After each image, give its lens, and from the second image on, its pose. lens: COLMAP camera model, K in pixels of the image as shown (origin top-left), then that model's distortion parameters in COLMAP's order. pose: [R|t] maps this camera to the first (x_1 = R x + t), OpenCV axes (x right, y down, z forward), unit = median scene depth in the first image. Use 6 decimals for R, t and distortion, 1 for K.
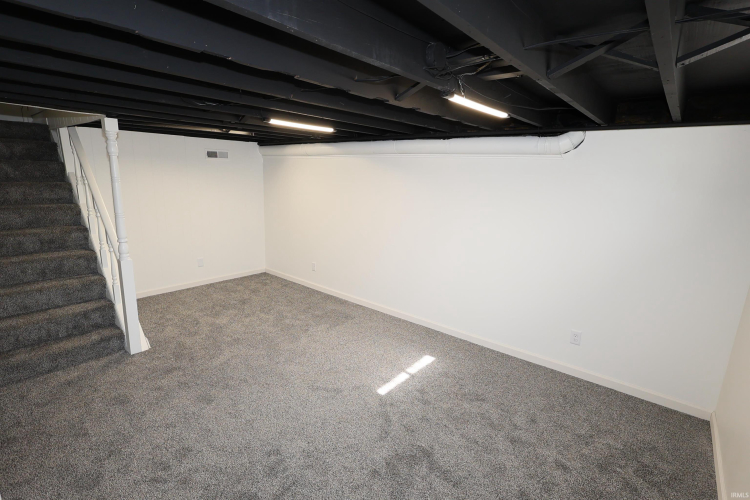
lens RADIAL K [[360.4, 0, 376.0], [0, 360.4, 252.1], [0, 0, 1]] dist [0.002245, 0.001305]
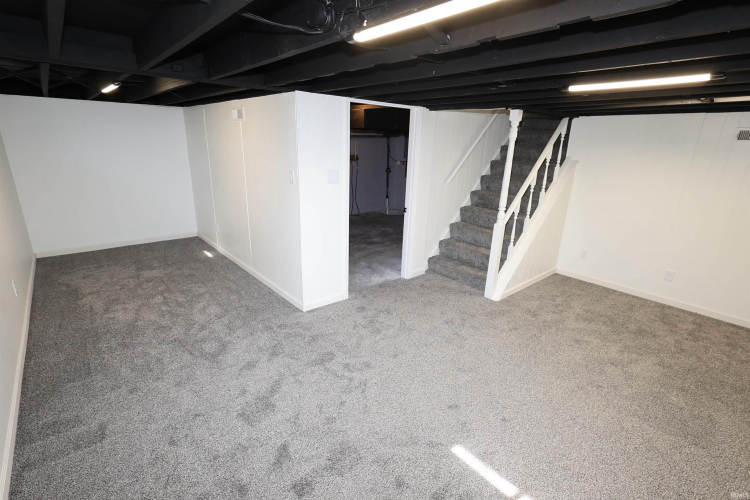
lens RADIAL K [[360.4, 0, 373.5], [0, 360.4, 248.8], [0, 0, 1]] dist [0.002245, 0.001305]
pose [[-0.178048, 0.245146, -0.952997, 0.475917], [-0.245406, 0.926808, 0.284258, -0.118365], [0.952930, 0.284483, -0.104856, 0.582658]]
